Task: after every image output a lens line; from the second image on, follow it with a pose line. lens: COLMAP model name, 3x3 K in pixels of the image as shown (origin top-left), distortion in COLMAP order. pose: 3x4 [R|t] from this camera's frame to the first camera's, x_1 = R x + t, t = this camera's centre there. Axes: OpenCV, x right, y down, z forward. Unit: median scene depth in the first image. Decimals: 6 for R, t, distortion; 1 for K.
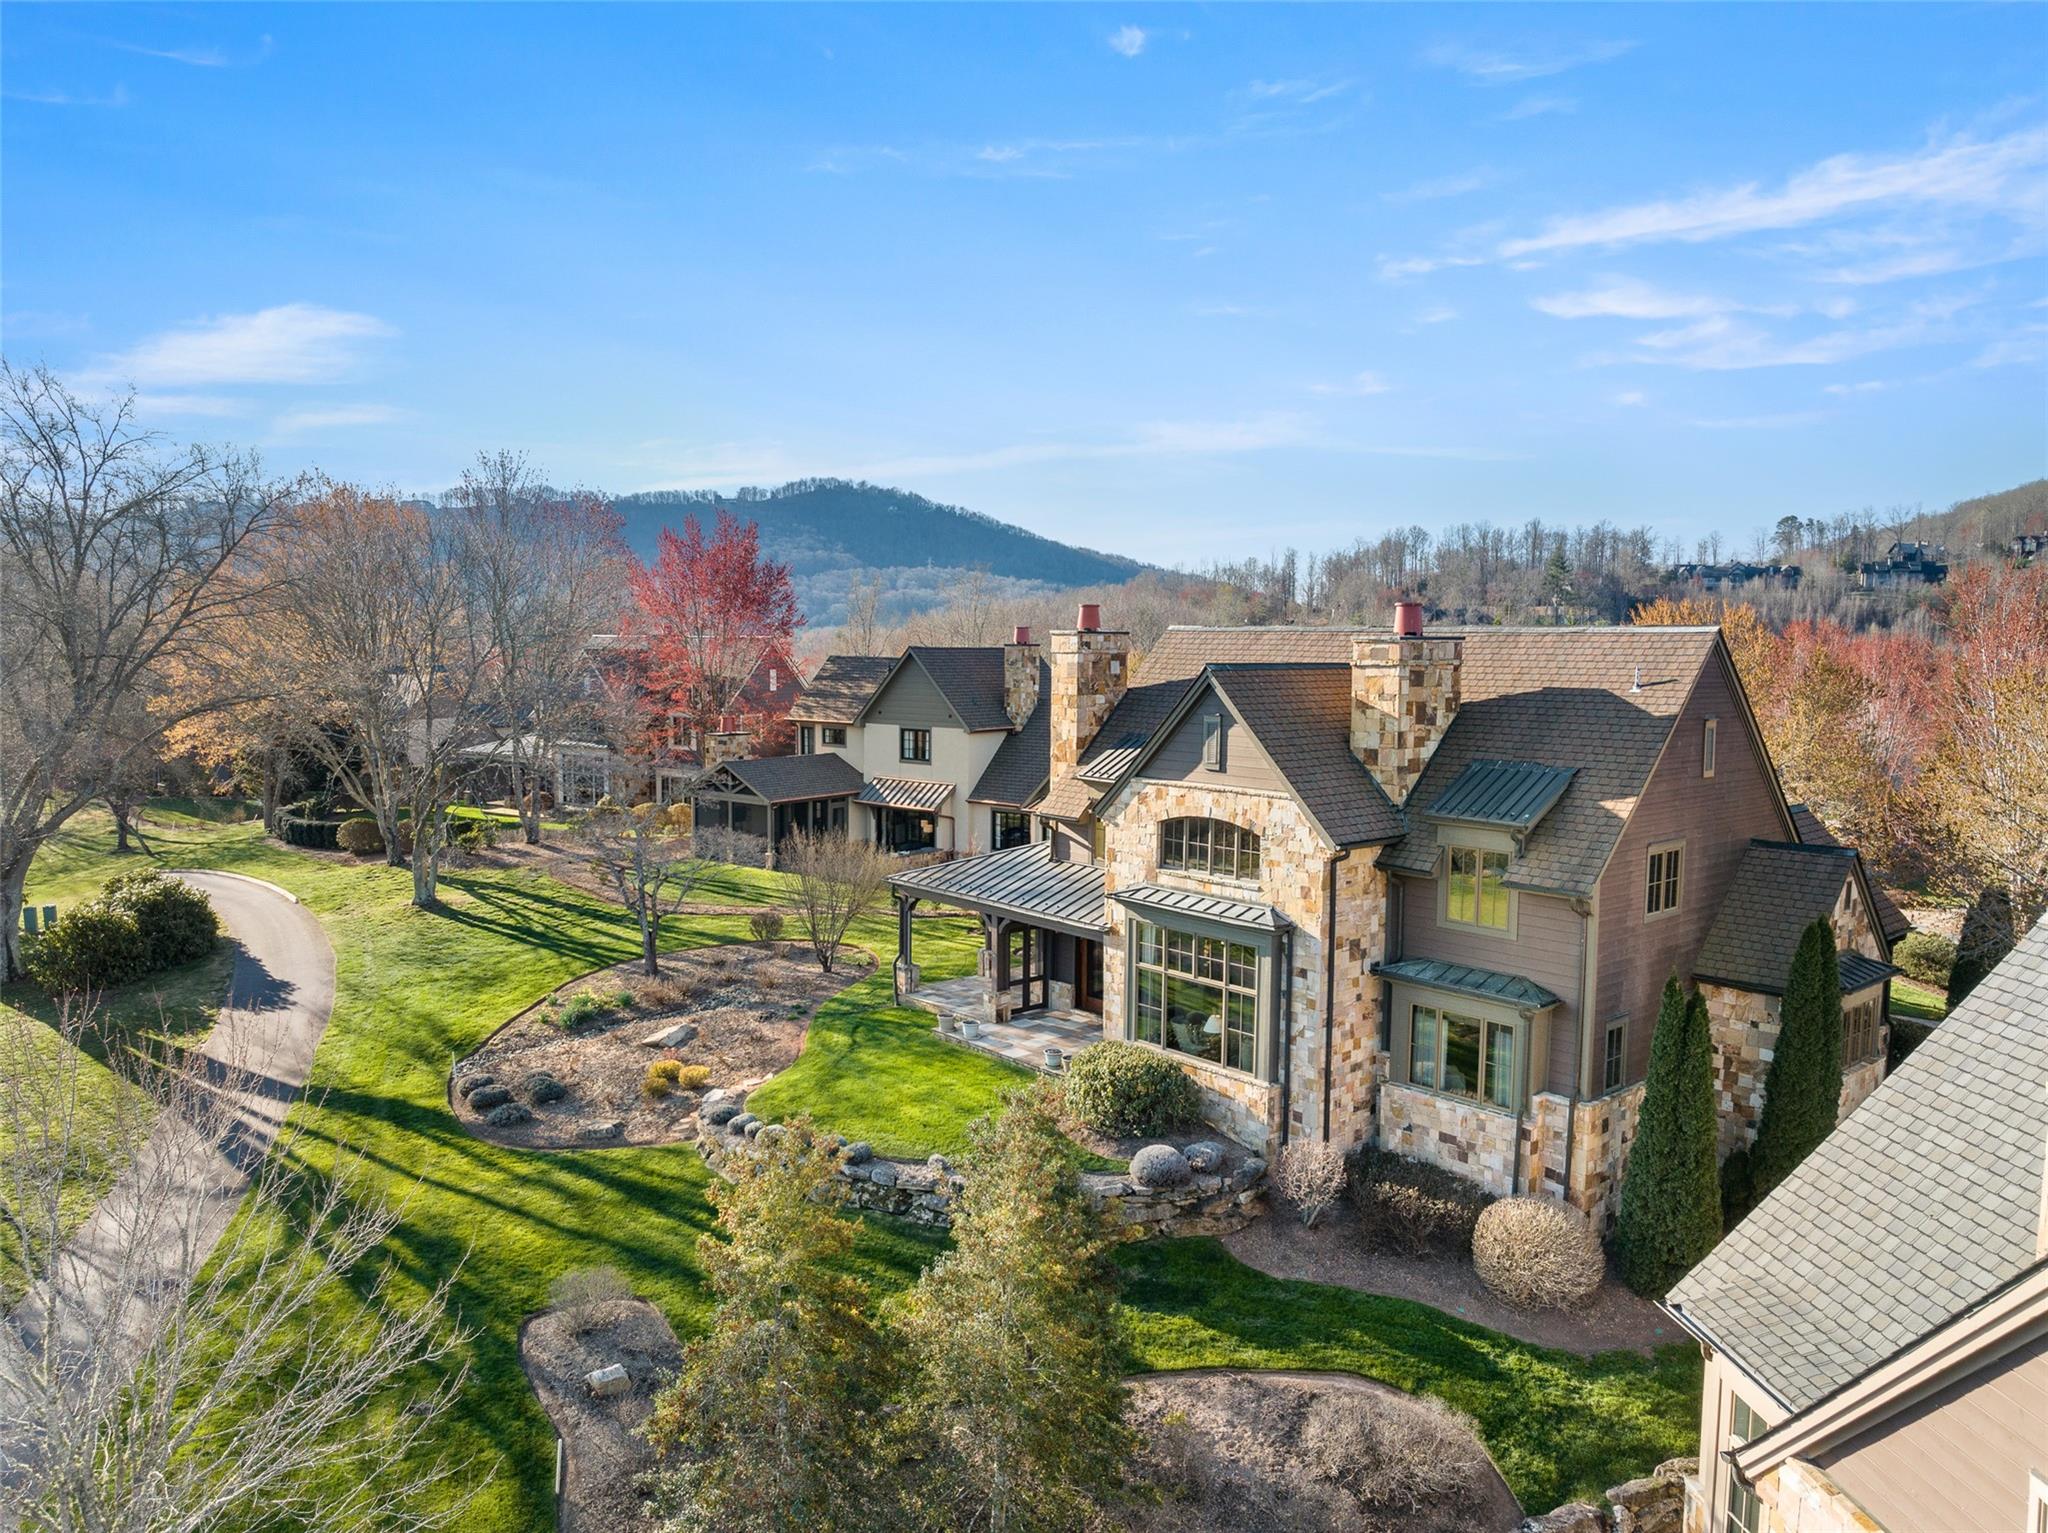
lens RADIAL K [[1429.4, 0, 1024.0], [0, 1429.4, 766.5], [0, 0, 1]] dist [-0.022685, -0.003173]
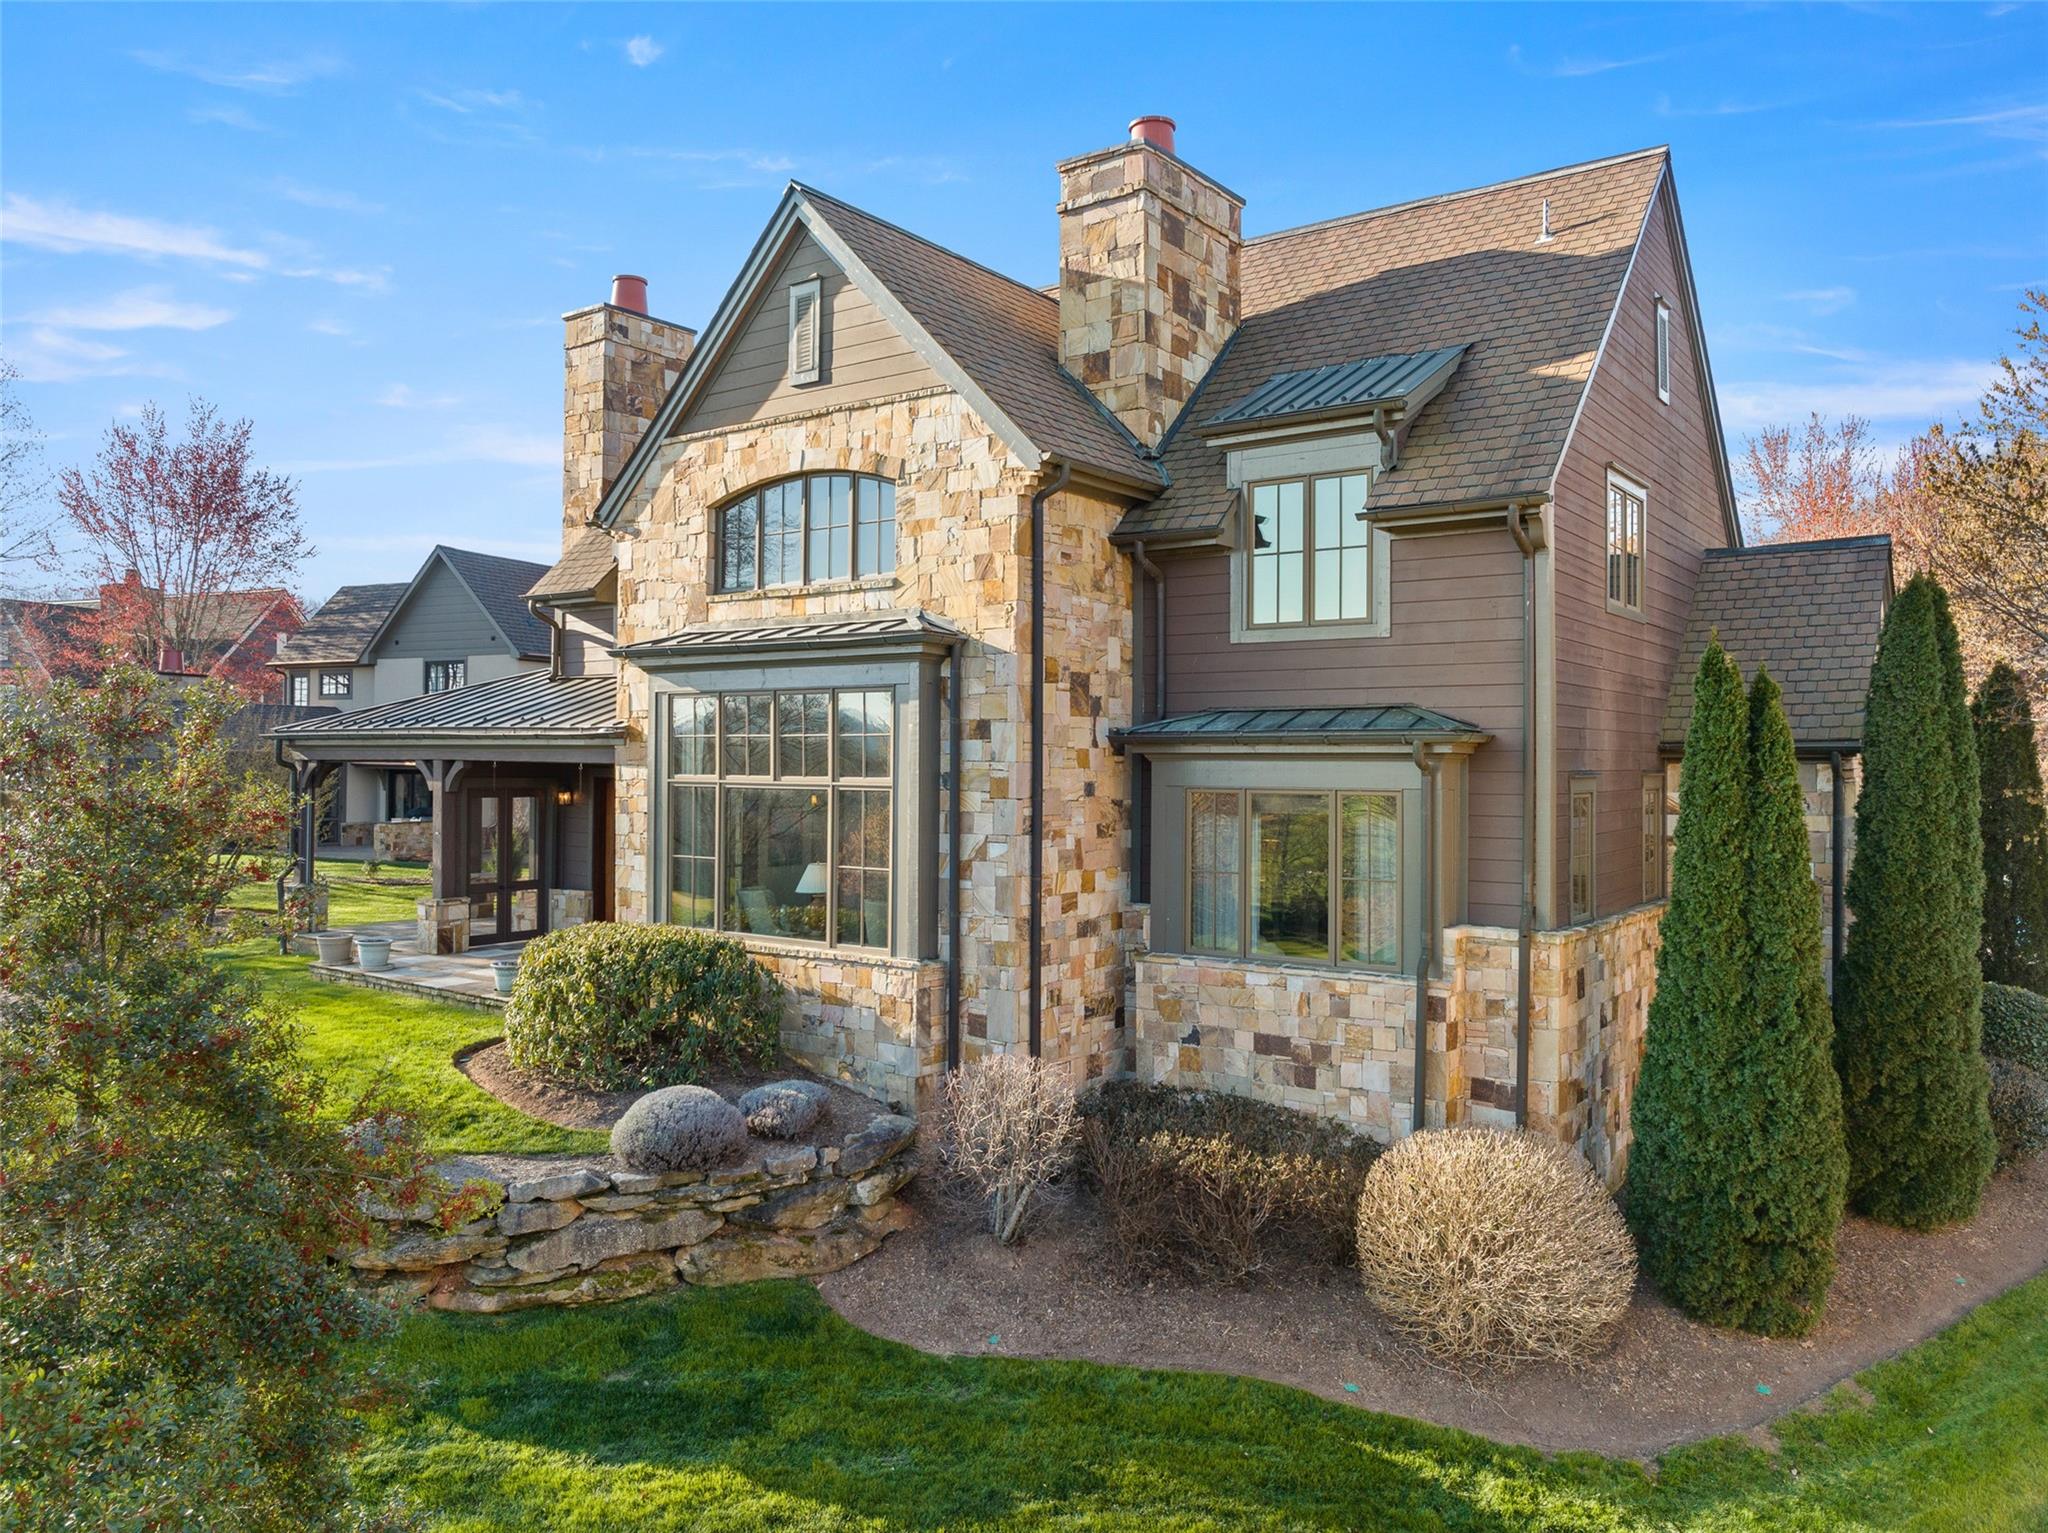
lens RADIAL K [[1458.7, 0, 1024.3], [0, 1458.7, 742.3], [0, 0, 1]] dist [-0.007465, -0.035150]
pose [[0.974645, 0.001823, 0.223749, 0.094316], [0.020860, 0.994872, -0.098970, 0.197981], [-0.222782, 0.101128, 0.969609, 0.495435]]
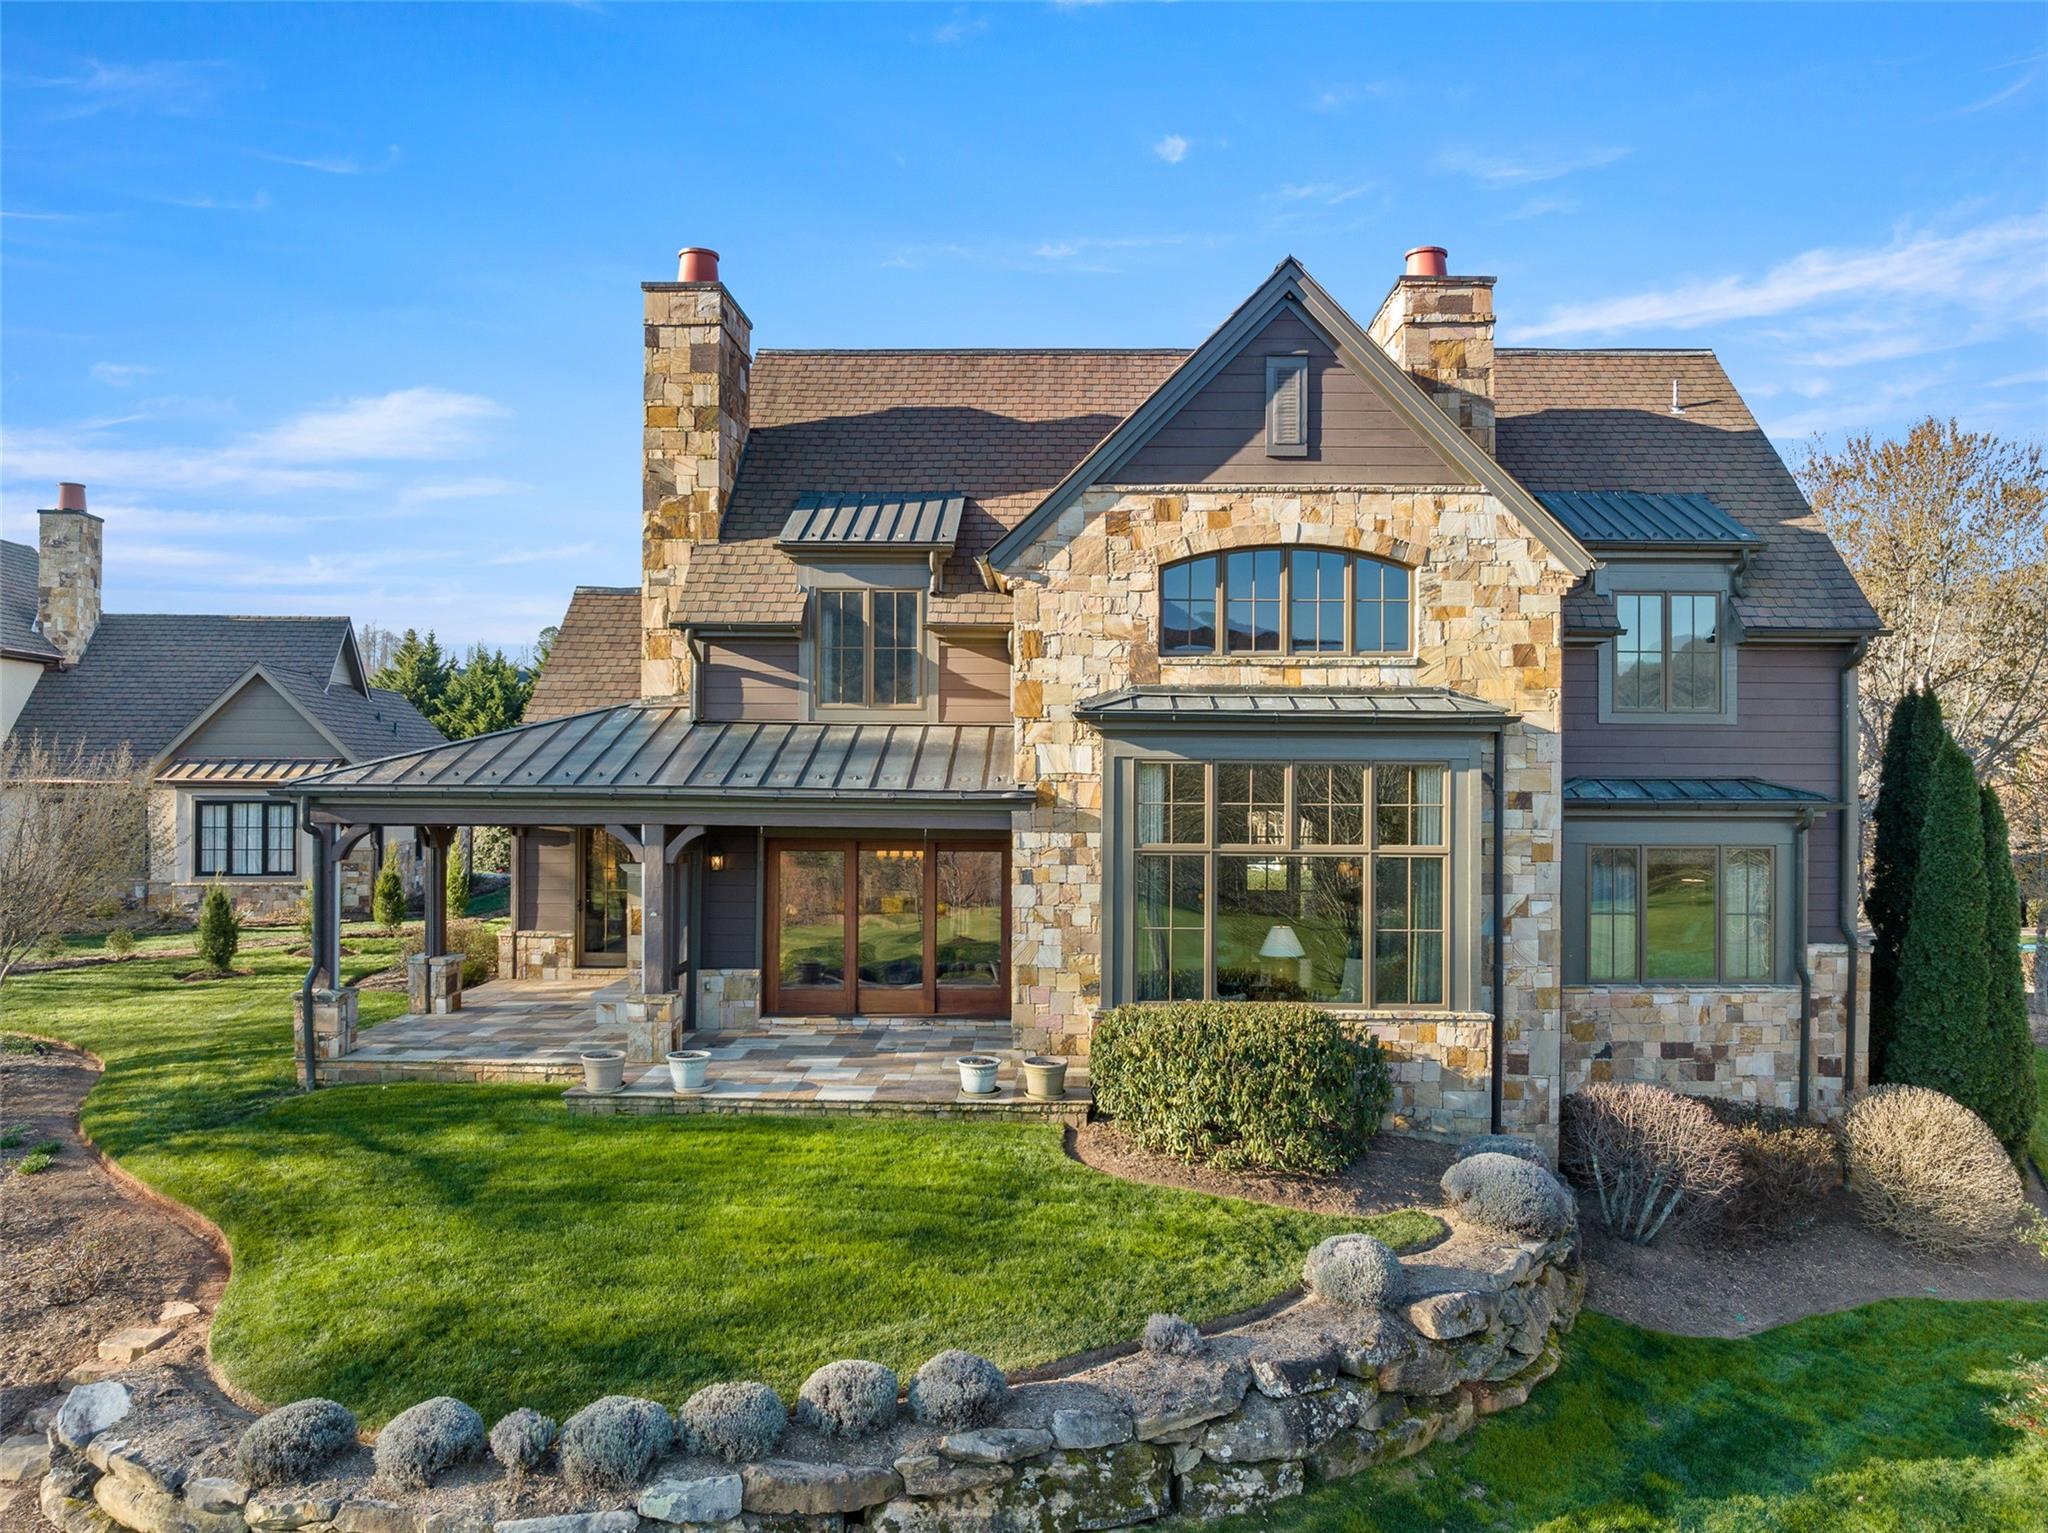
lens RADIAL K [[1446.0, 0, 1022.1], [0, 1446.0, 756.7], [0, 0, 1]] dist [-0.028074, -0.002204]
pose [[0.673890, -0.000204, 0.738832, -0.351847], [0.065329, 0.996100, -0.059311, 0.146726], [-0.735938, 0.088236, 0.671275, 0.753920]]
